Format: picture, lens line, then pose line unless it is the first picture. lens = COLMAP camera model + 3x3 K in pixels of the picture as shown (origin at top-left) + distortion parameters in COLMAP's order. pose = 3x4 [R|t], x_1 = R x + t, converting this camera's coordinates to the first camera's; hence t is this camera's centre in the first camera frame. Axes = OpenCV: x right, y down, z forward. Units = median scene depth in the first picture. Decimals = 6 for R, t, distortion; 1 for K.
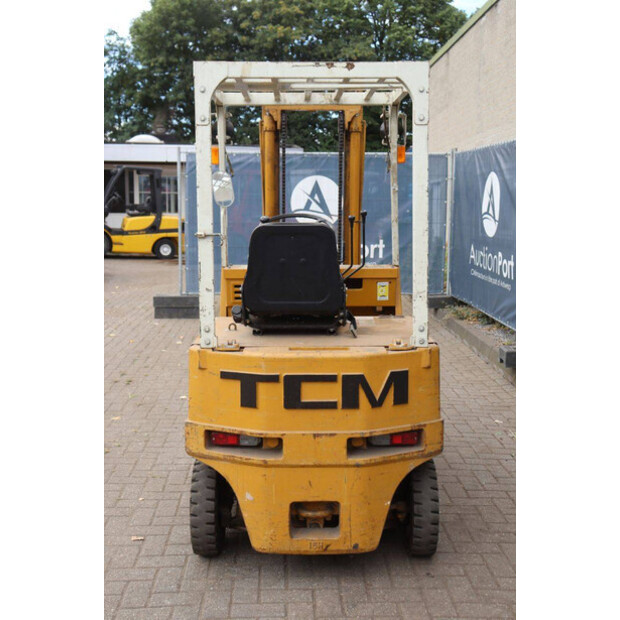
lens RADIAL K [[779.1, 0, 310.0], [0, 779.1, 310.0], [0, 0, 1]] dist [0.016640, 0.010414]
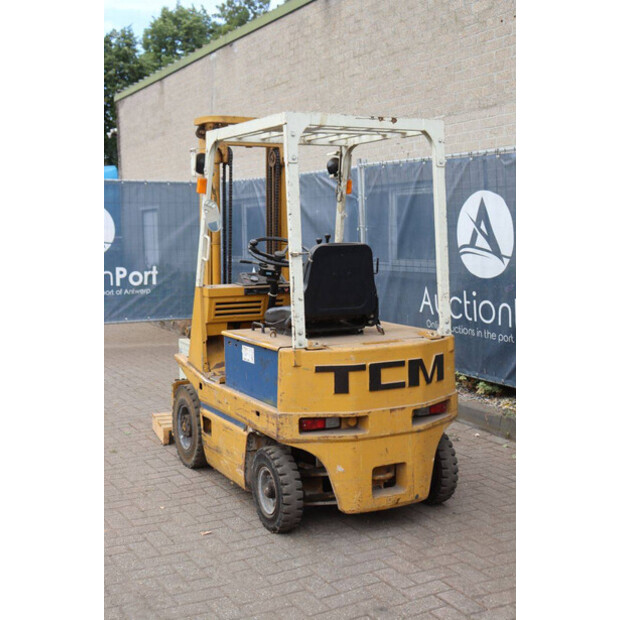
lens RADIAL K [[829.3, 0, 310.0], [0, 829.3, 310.0], [0, 0, 1]] dist [0.058096, 0.012339]
pose [[0.893764, -0.052767, 0.445422, -0.679202], [0.071352, 0.997137, -0.025046, 0.022925], [-0.442825, 0.054167, 0.894970, -0.145345]]
